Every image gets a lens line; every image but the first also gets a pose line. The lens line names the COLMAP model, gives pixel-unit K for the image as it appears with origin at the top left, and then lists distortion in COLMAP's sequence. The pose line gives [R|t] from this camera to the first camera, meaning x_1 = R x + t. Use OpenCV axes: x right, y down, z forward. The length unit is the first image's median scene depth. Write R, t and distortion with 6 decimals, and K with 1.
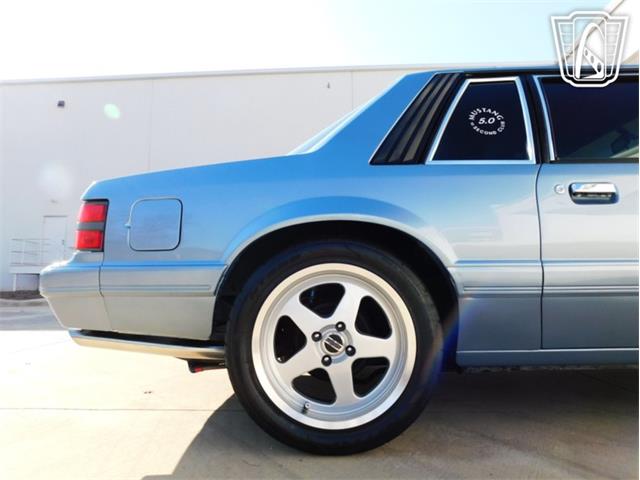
lens RADIAL K [[427.0, 0, 321.1], [0, 427.0, 239.8], [0, 0, 1]] dist [-0.067840, 0.058525]
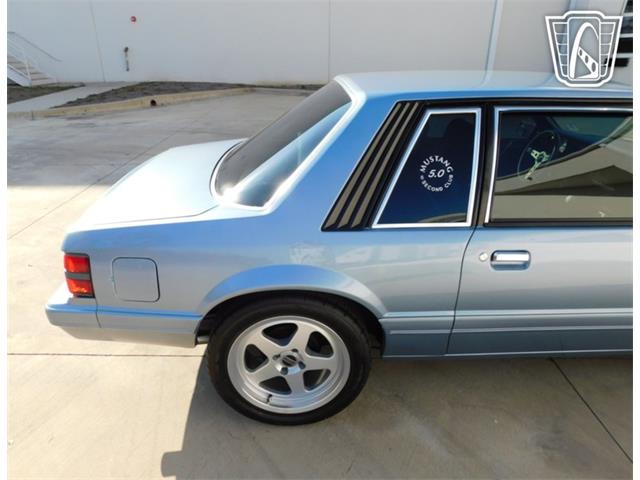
lens RADIAL K [[434.0, 0, 317.2], [0, 434.0, 240.3], [0, 0, 1]] dist [-0.064489, 0.053730]
pose [[0.998889, -0.005893, 0.046761, 0.053131], [-0.017854, 0.870891, 0.491151, -0.719297], [-0.043618, -0.491440, 0.869818, 0.006782]]
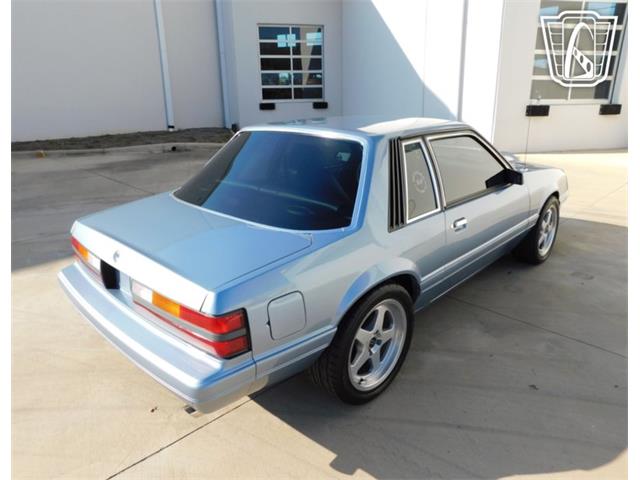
lens RADIAL K [[426.5, 0, 320.4], [0, 426.5, 238.7], [0, 0, 1]] dist [-0.071216, 0.057734]
pose [[0.690458, -0.227170, 0.686776, -1.133980], [-0.063736, 0.926611, 0.370580, -0.721151], [-0.720559, -0.299643, 0.625307, 0.209870]]
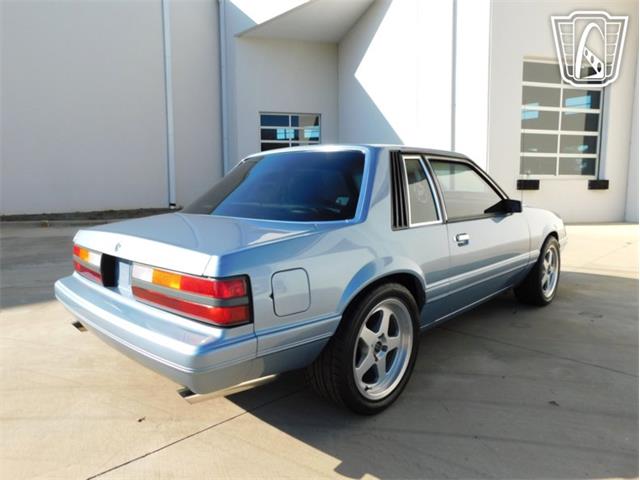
lens RADIAL K [[426.7, 0, 311.0], [0, 426.7, 240.0], [0, 0, 1]] dist [-0.069916, 0.057029]
pose [[0.700005, -0.082892, 0.709311, -1.200148], [-0.070512, 0.980365, 0.184156, -0.411192], [-0.710648, -0.178925, 0.680415, 0.157283]]
